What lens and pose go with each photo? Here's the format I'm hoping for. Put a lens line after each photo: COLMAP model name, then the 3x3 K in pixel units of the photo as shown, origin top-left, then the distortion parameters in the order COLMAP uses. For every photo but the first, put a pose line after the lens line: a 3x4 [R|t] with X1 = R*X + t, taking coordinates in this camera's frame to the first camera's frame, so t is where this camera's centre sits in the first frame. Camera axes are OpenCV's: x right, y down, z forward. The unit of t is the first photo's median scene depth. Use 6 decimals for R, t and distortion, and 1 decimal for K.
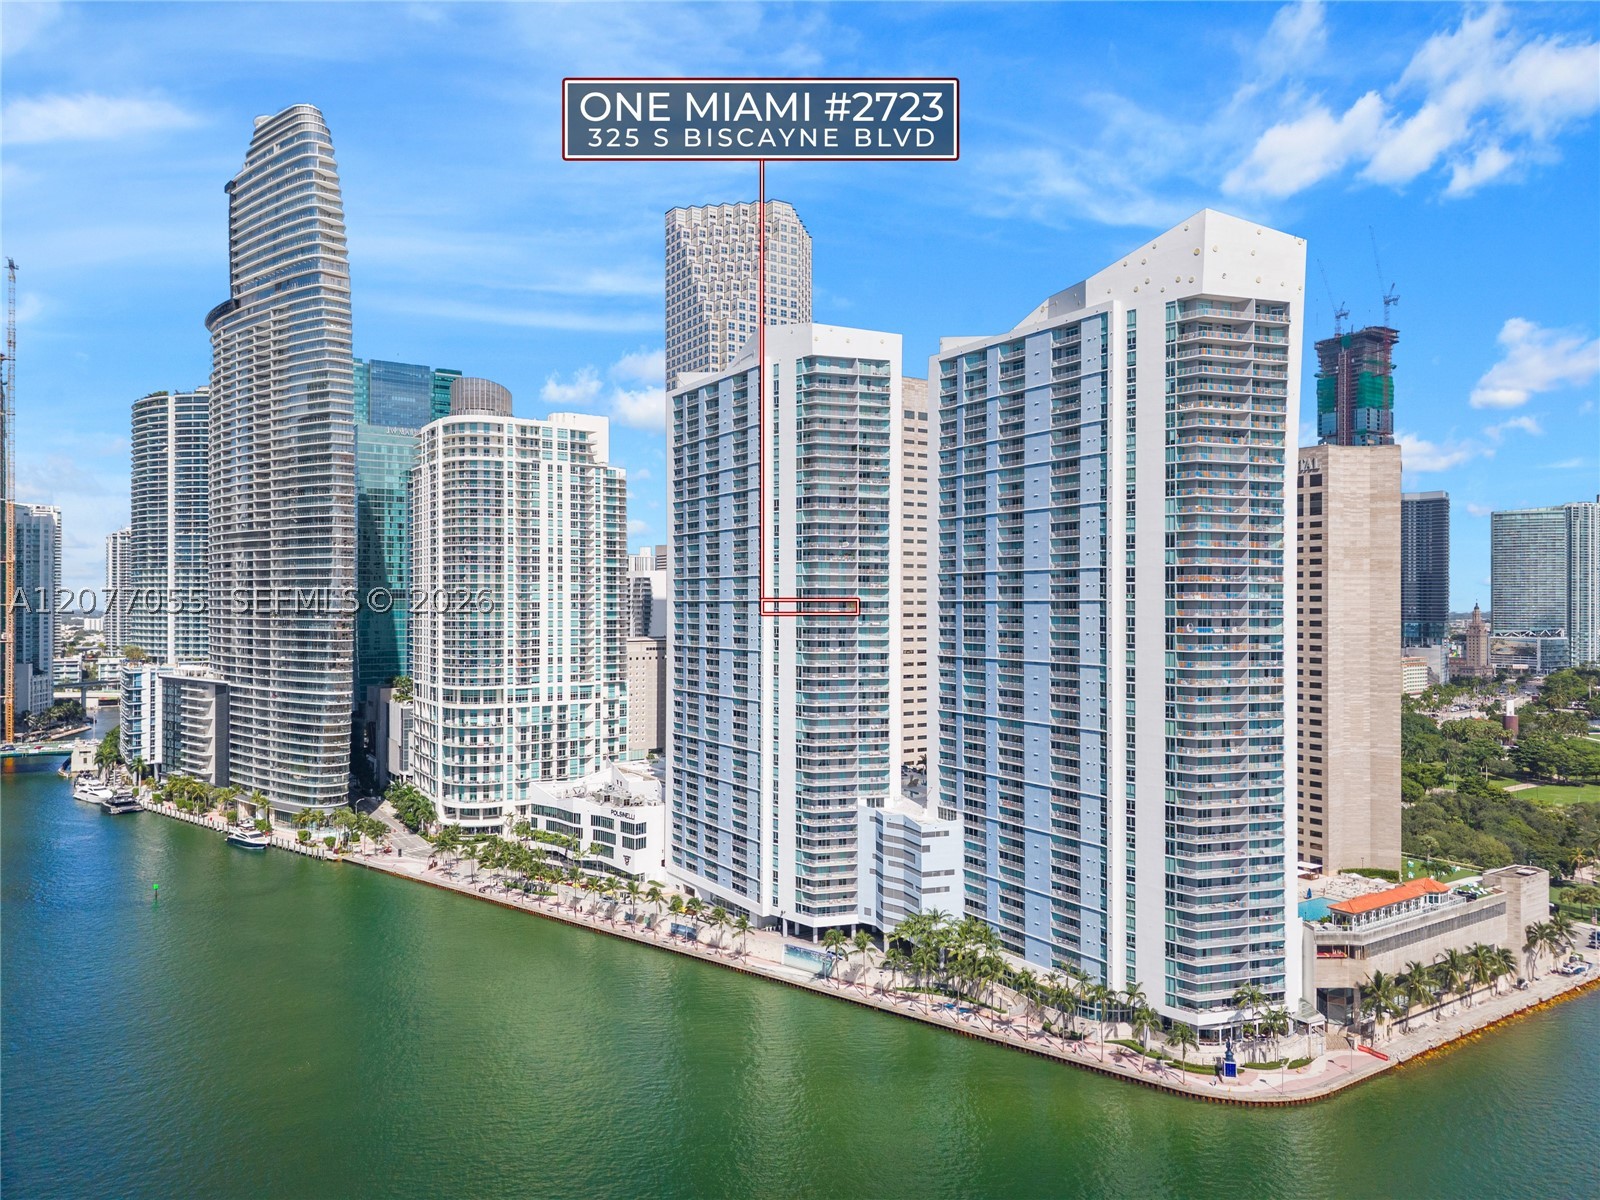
lens RADIAL K [[1069.6, 0, 797.1], [0, 1069.6, 599.8], [0, 0, 1]] dist [0.044296, -0.060419]
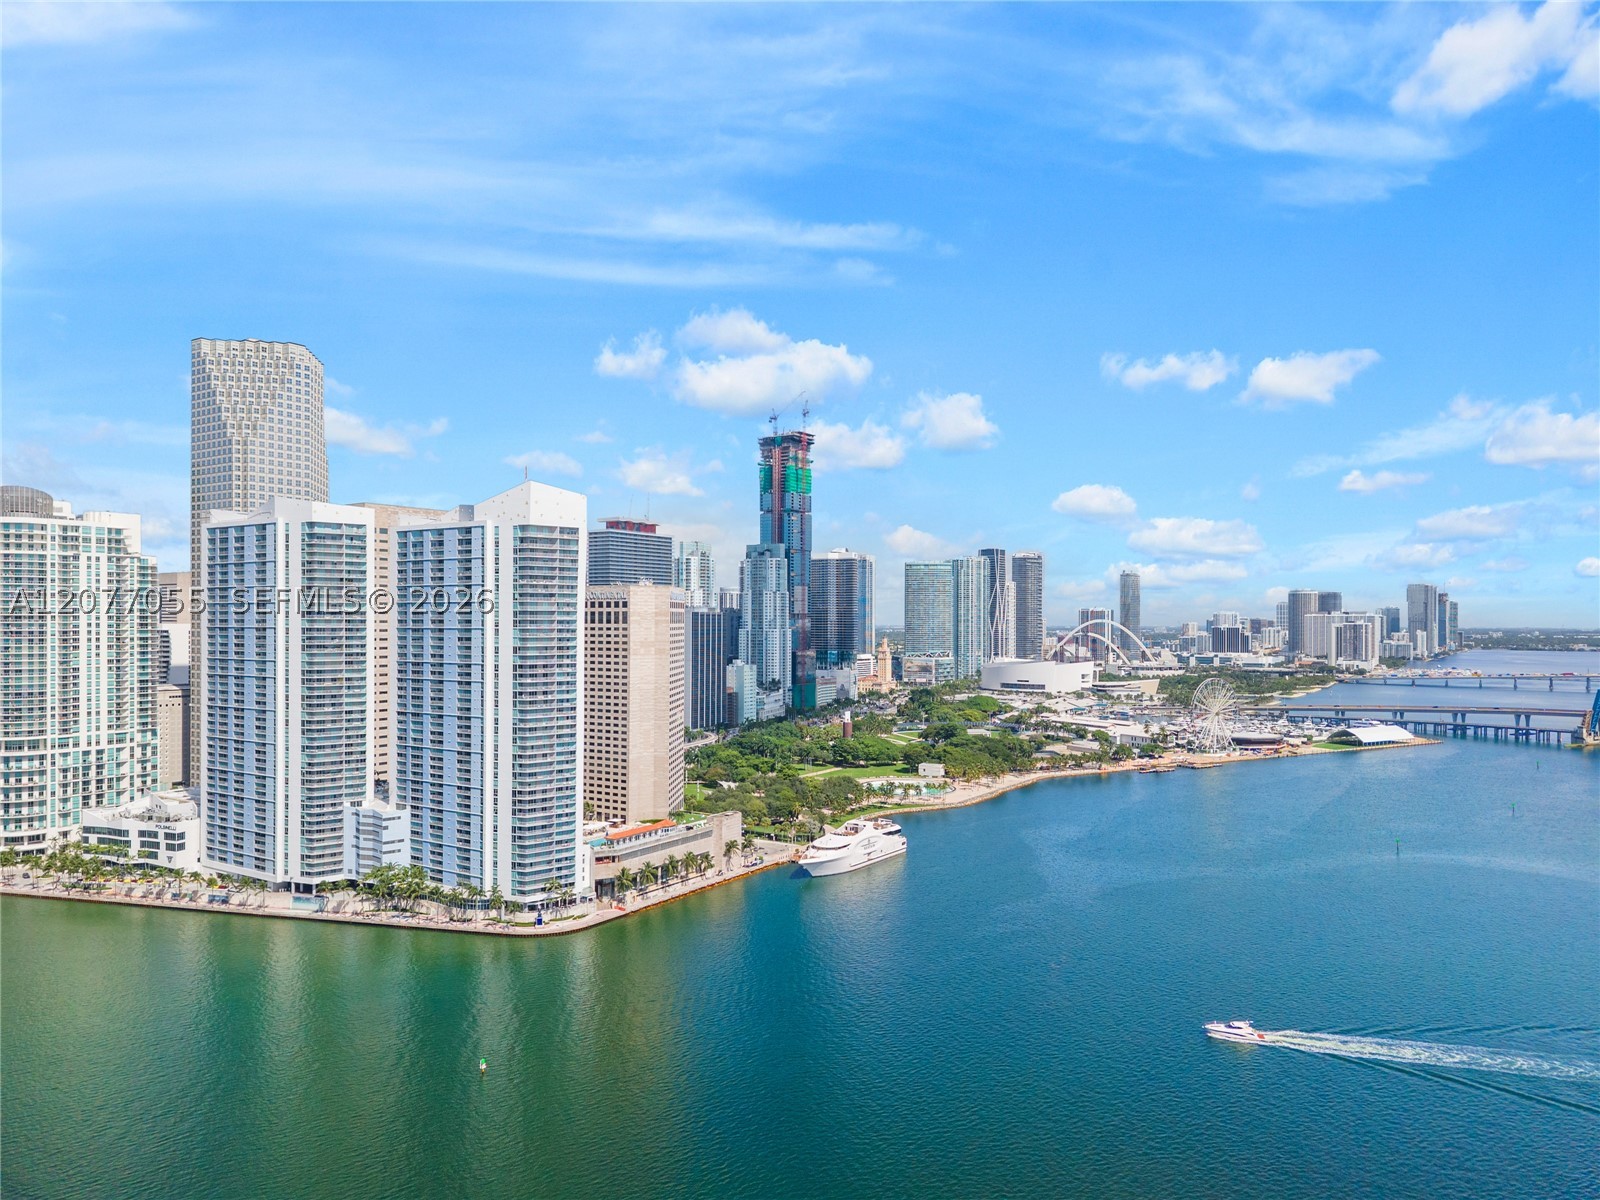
lens RADIAL K [[1069.6, 0, 794.1], [0, 1069.6, 616.6], [0, 0, 1]] dist [0.044296, -0.060419]
pose [[0.916854, 0.001639, 0.399220, 0.030769], [-0.002155, 0.999997, 0.000845, -0.090068], [-0.399218, -0.001635, 0.916855, -0.719048]]
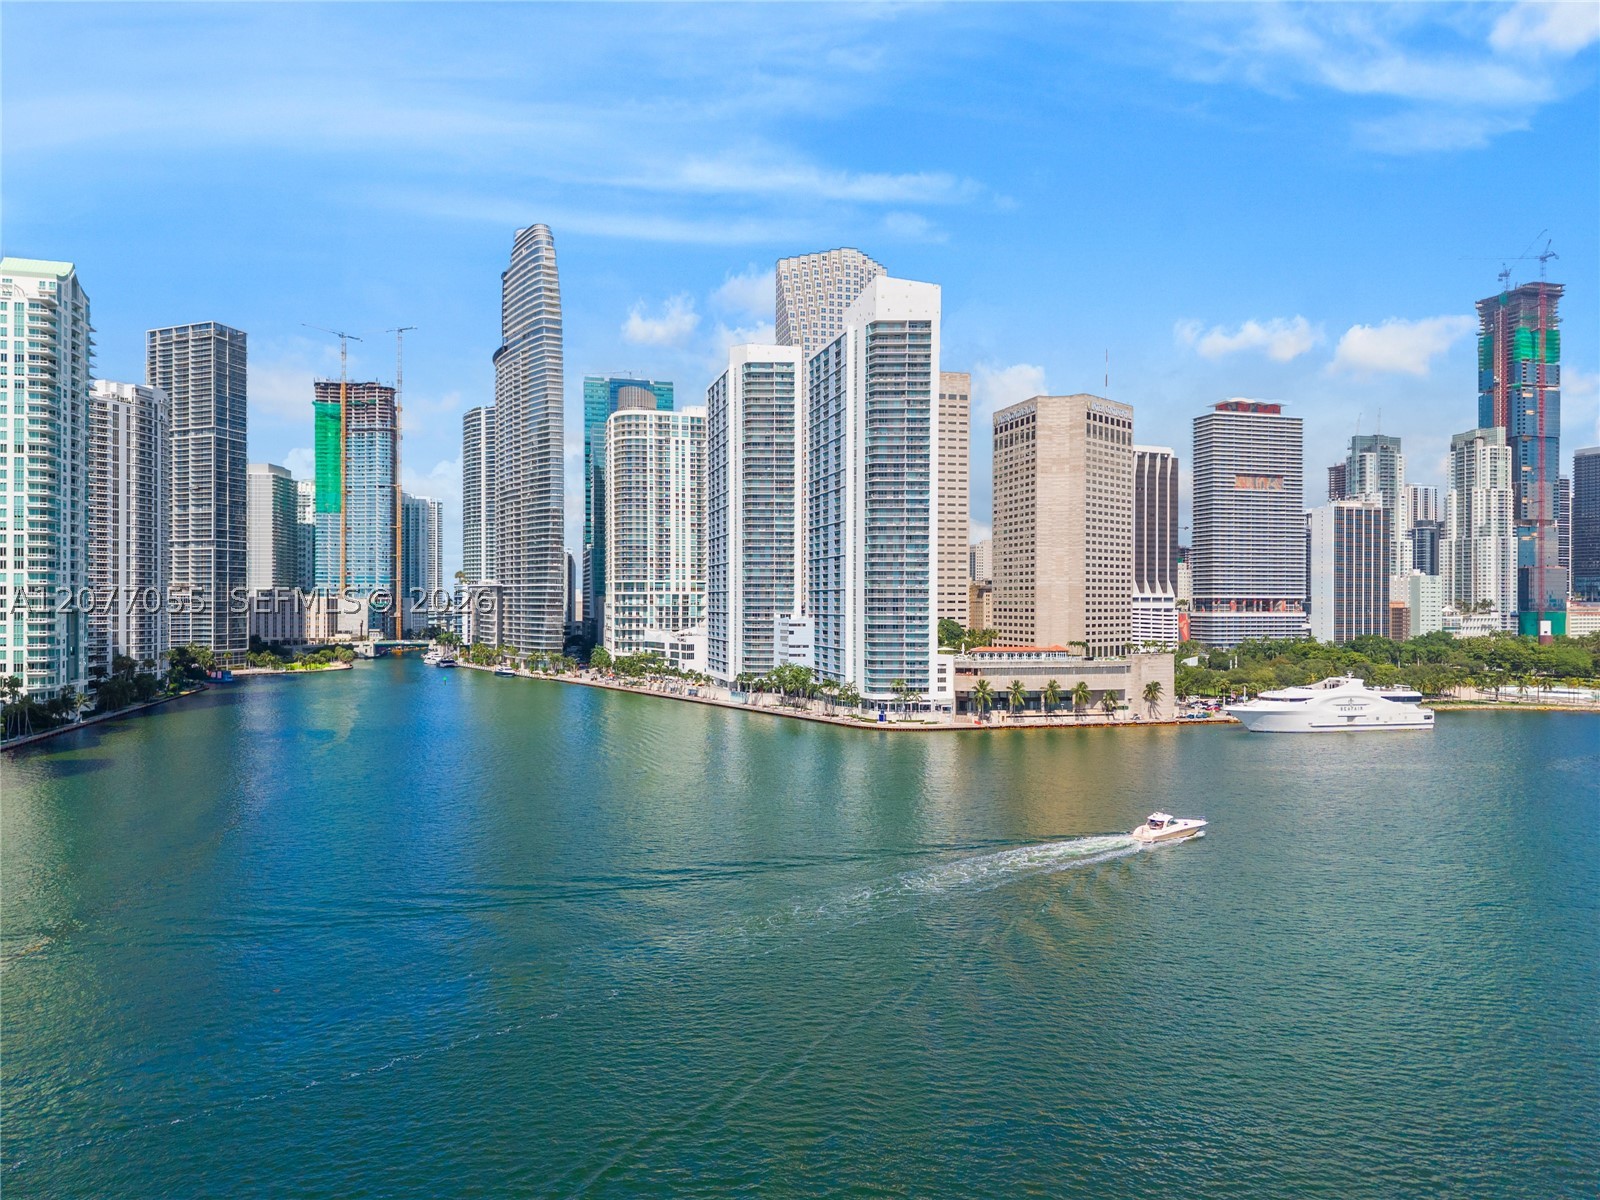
lens RADIAL K [[1069.6, 0, 799.1], [0, 1069.6, 610.4], [0, 0, 1]] dist [0.044296, -0.060419]
pose [[0.954936, 0.001727, -0.296808, 0.609159], [0.001693, 0.999935, 0.011267, 0.158950], [0.296808, -0.011261, 0.954871, -0.659611]]
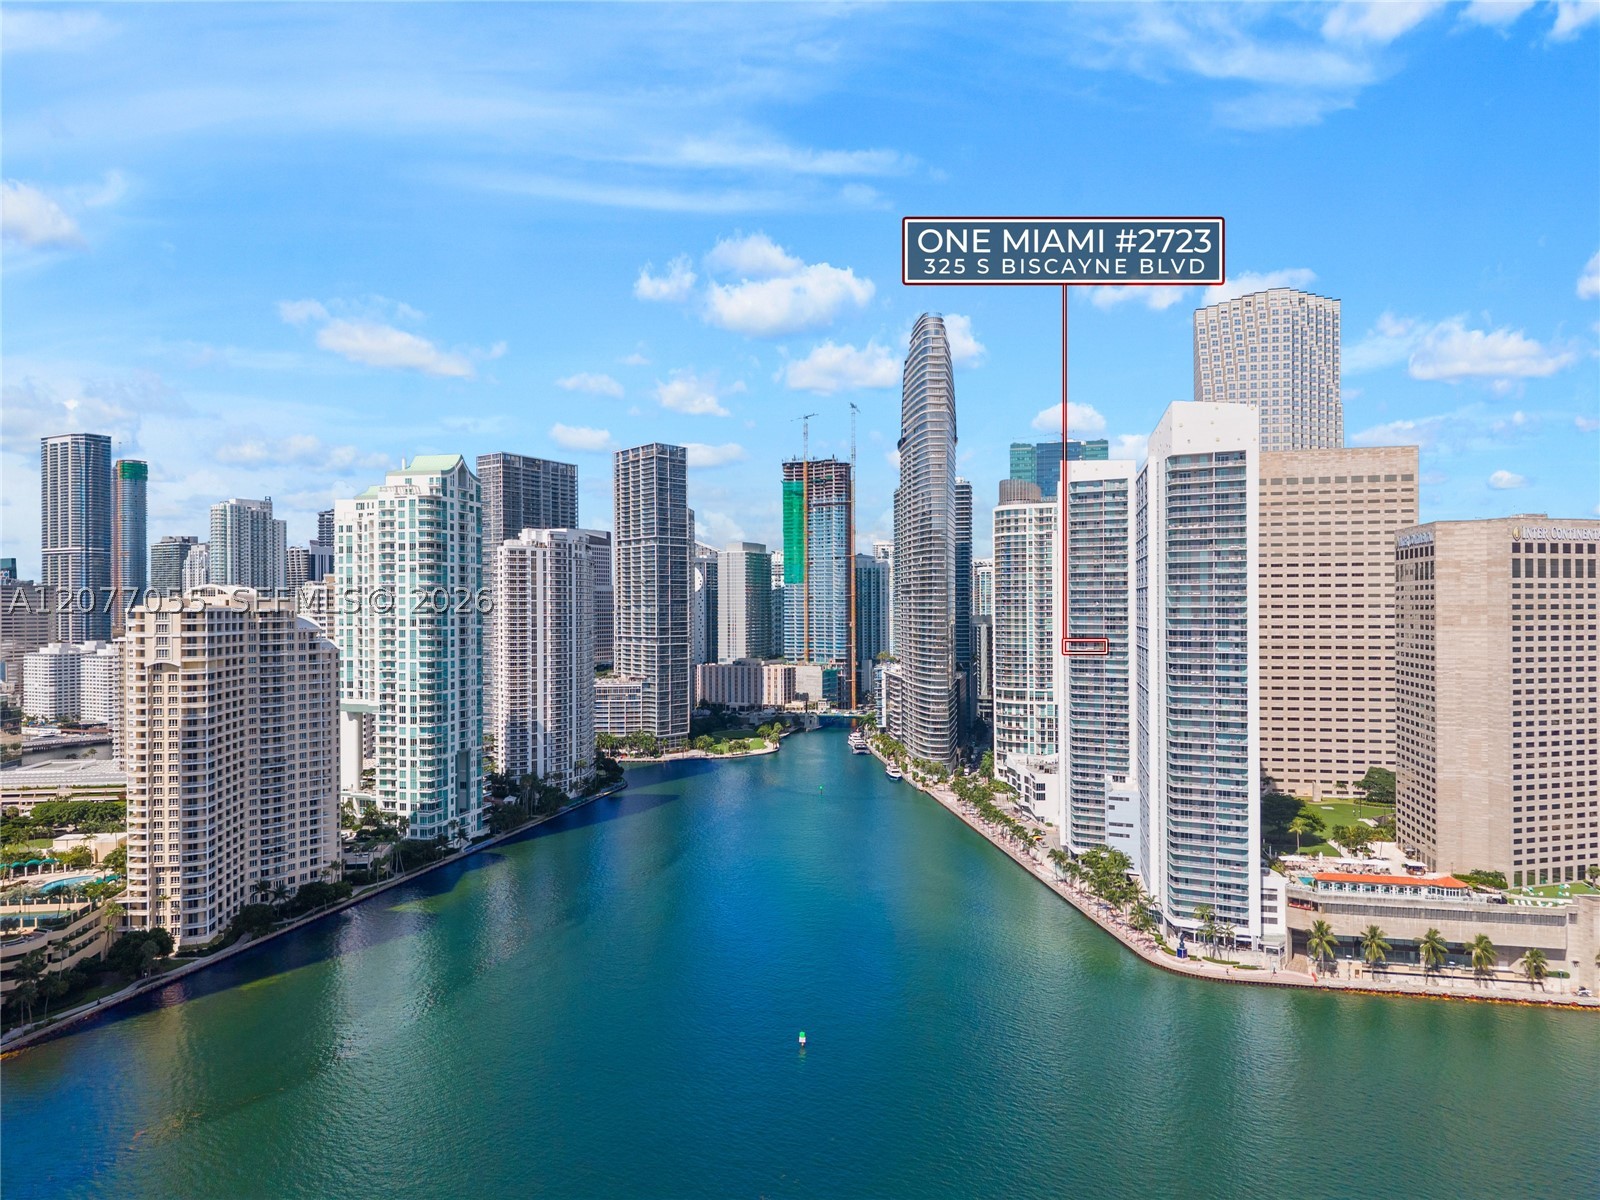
lens RADIAL K [[1069.6, 0, 800.1], [0, 1069.6, 619.4], [0, 0, 1]] dist [0.044296, -0.060419]
pose [[0.695225, 0.000991, -0.718791, 0.832411], [0.012697, 0.999826, 0.013659, -0.056430], [0.718680, -0.018622, 0.695092, -0.347823]]
